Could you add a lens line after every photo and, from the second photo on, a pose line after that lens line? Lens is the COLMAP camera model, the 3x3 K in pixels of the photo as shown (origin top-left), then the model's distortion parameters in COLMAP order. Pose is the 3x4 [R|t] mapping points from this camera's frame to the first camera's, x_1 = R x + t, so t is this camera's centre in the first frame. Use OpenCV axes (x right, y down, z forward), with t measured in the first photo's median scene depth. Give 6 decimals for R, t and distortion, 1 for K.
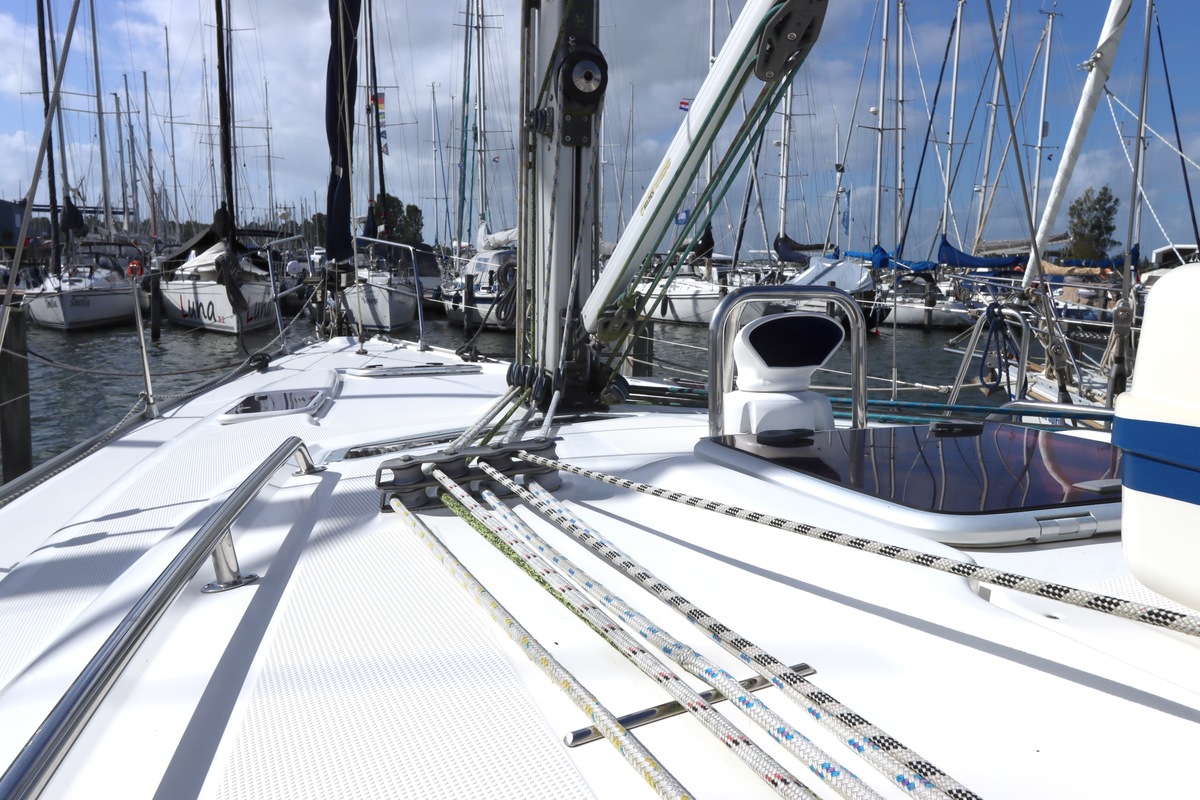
lens RADIAL K [[1009.8, 0, 606.5], [0, 1009.8, 400.7], [0, 0, 1]] dist [0.000130, -0.022758]
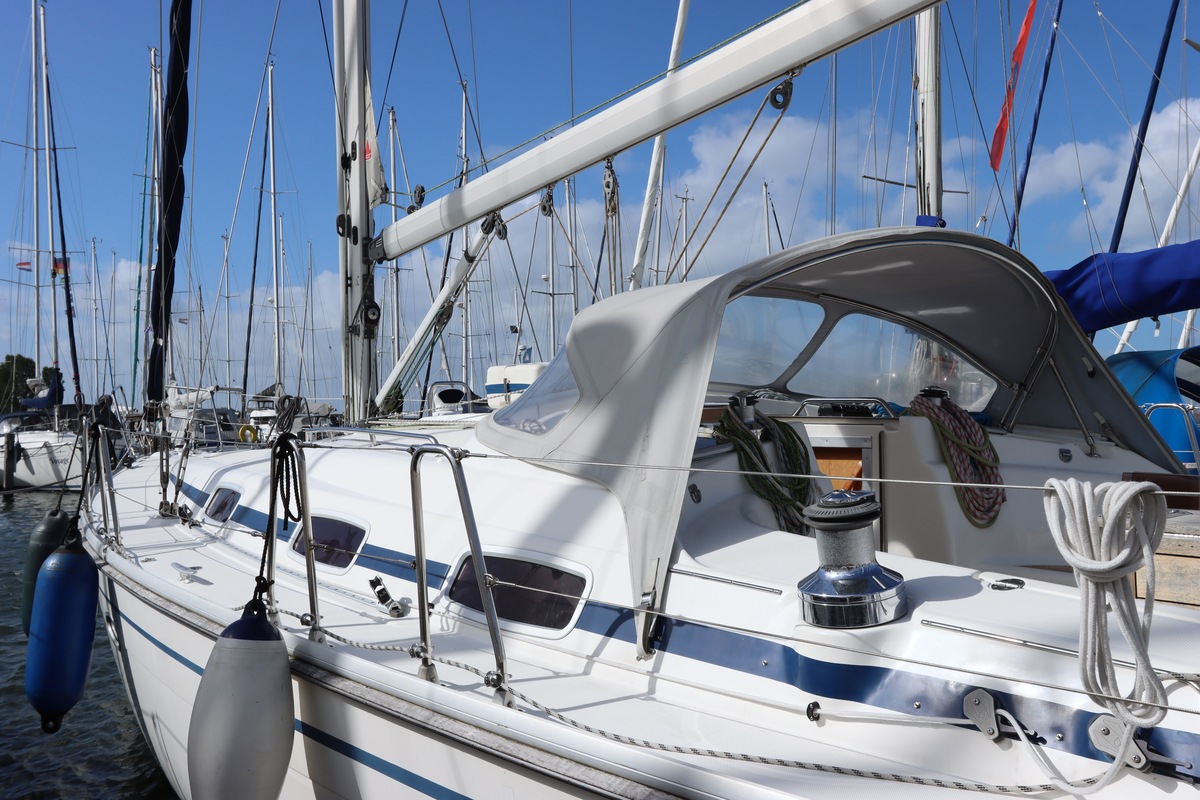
lens RADIAL K [[1076.3, 0, 613.2], [0, 1076.3, 401.7], [0, 0, 1]] dist [-0.006370, 0.025375]
pose [[0.956432, -0.031736, 0.290224, -0.022483], [0.074525, 0.987681, -0.137595, 0.031806], [-0.282282, 0.153230, 0.947015, -0.168292]]
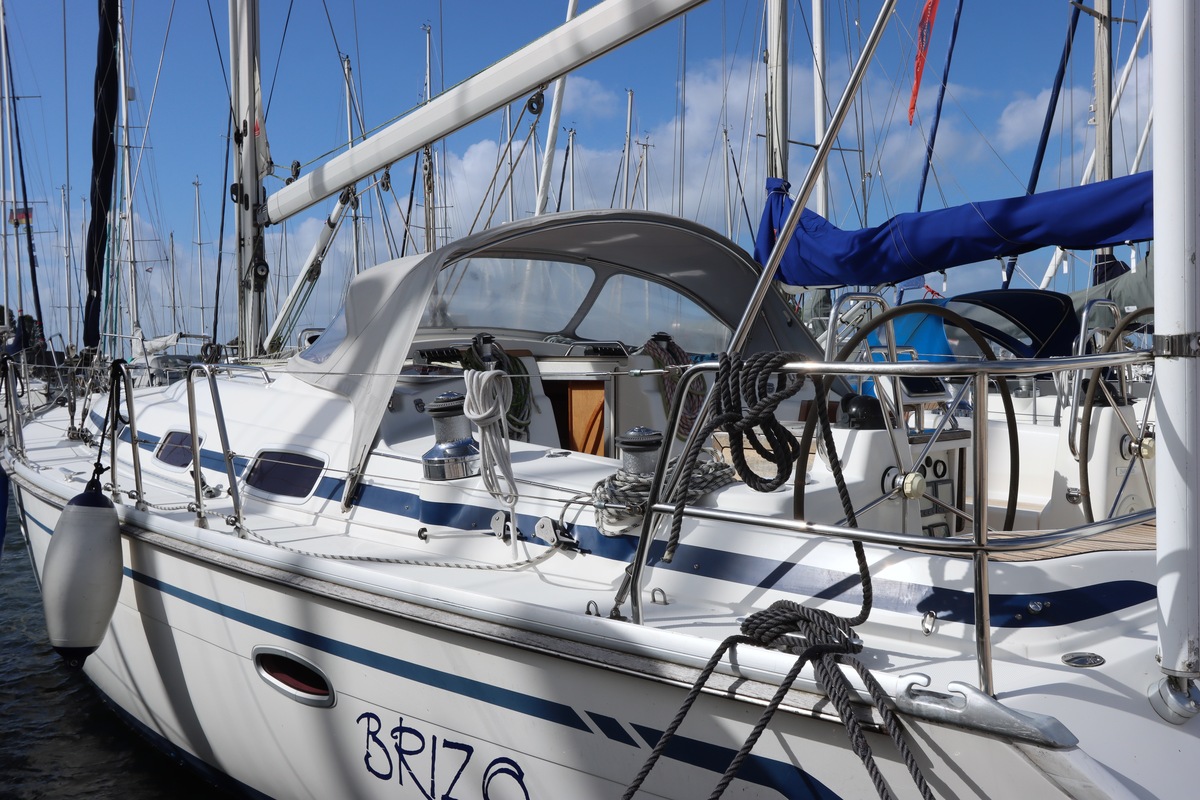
lens RADIAL K [[1076.3, 0, 613.3], [0, 1076.3, 383.2], [0, 0, 1]] dist [-0.006370, 0.025375]
pose [[0.950171, -0.032303, 0.310051, -0.002833], [0.070321, 0.991191, -0.112234, 0.042911], [-0.303694, 0.128444, 0.944072, -0.219277]]
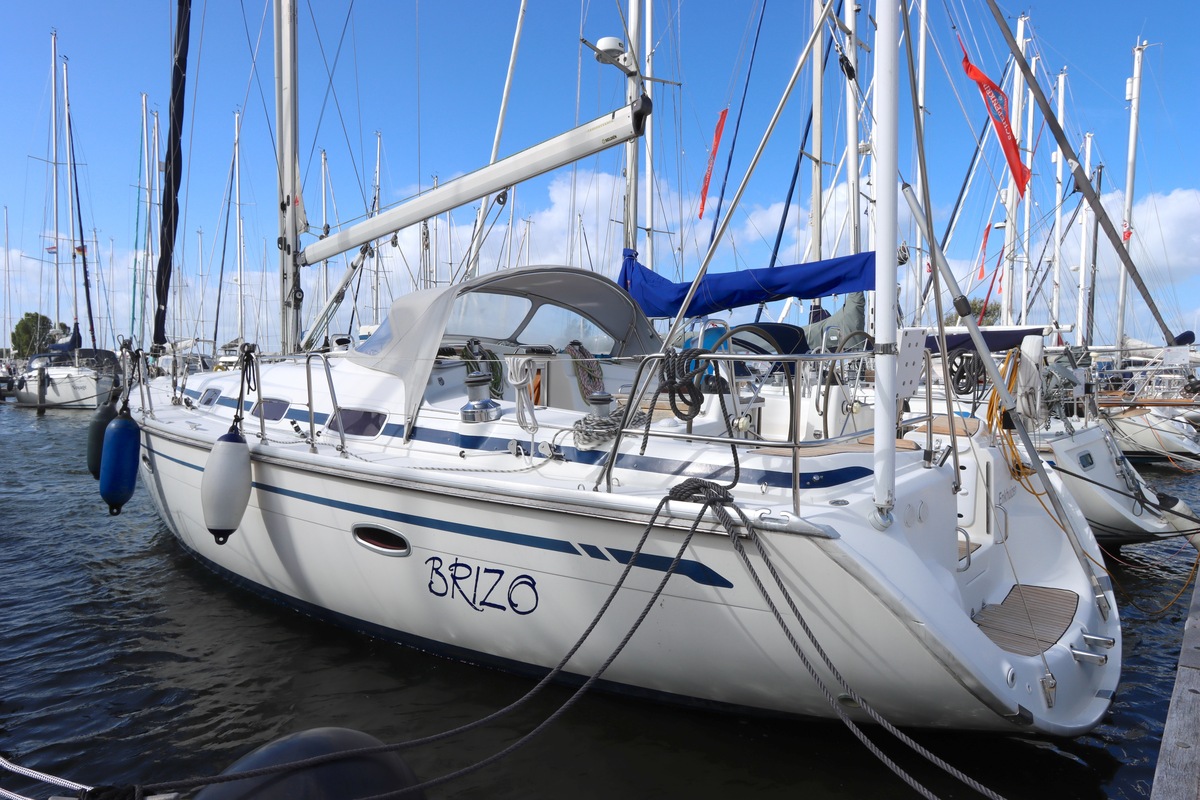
lens RADIAL K [[718.1, 0, 615.6], [0, 718.1, 393.1], [0, 0, 1]] dist [-0.040058, 0.011088]
pose [[0.886087, -0.030474, 0.462517, -0.023919], [0.075326, 0.994039, -0.078814, 0.046070], [-0.457358, 0.104675, 0.883100, -0.232897]]
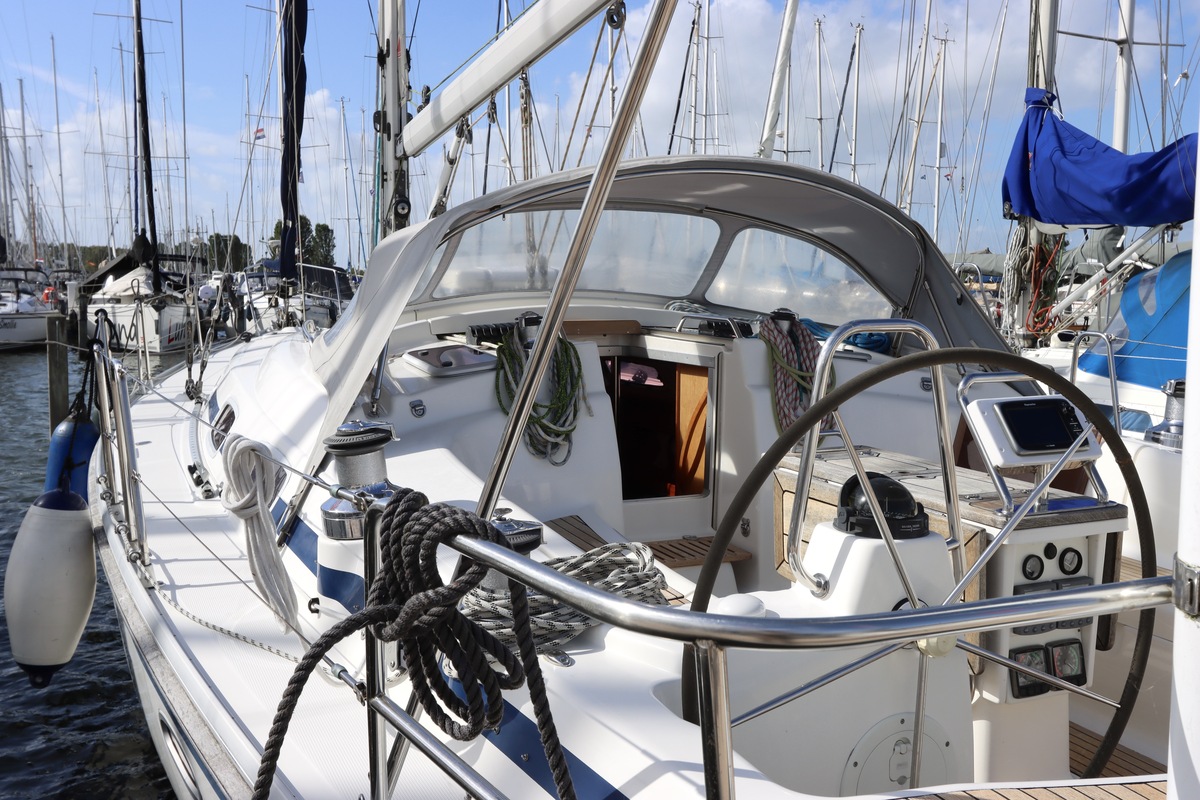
lens RADIAL K [[1146.5, 0, 592.0], [0, 1146.5, 396.6], [0, 0, 1]] dist [0.003143, 0.000000]
pose [[0.999134, -0.010976, 0.040140, 0.034515], [0.012591, 0.999111, -0.040220, 0.030511], [-0.039663, 0.040691, 0.998384, -0.197955]]
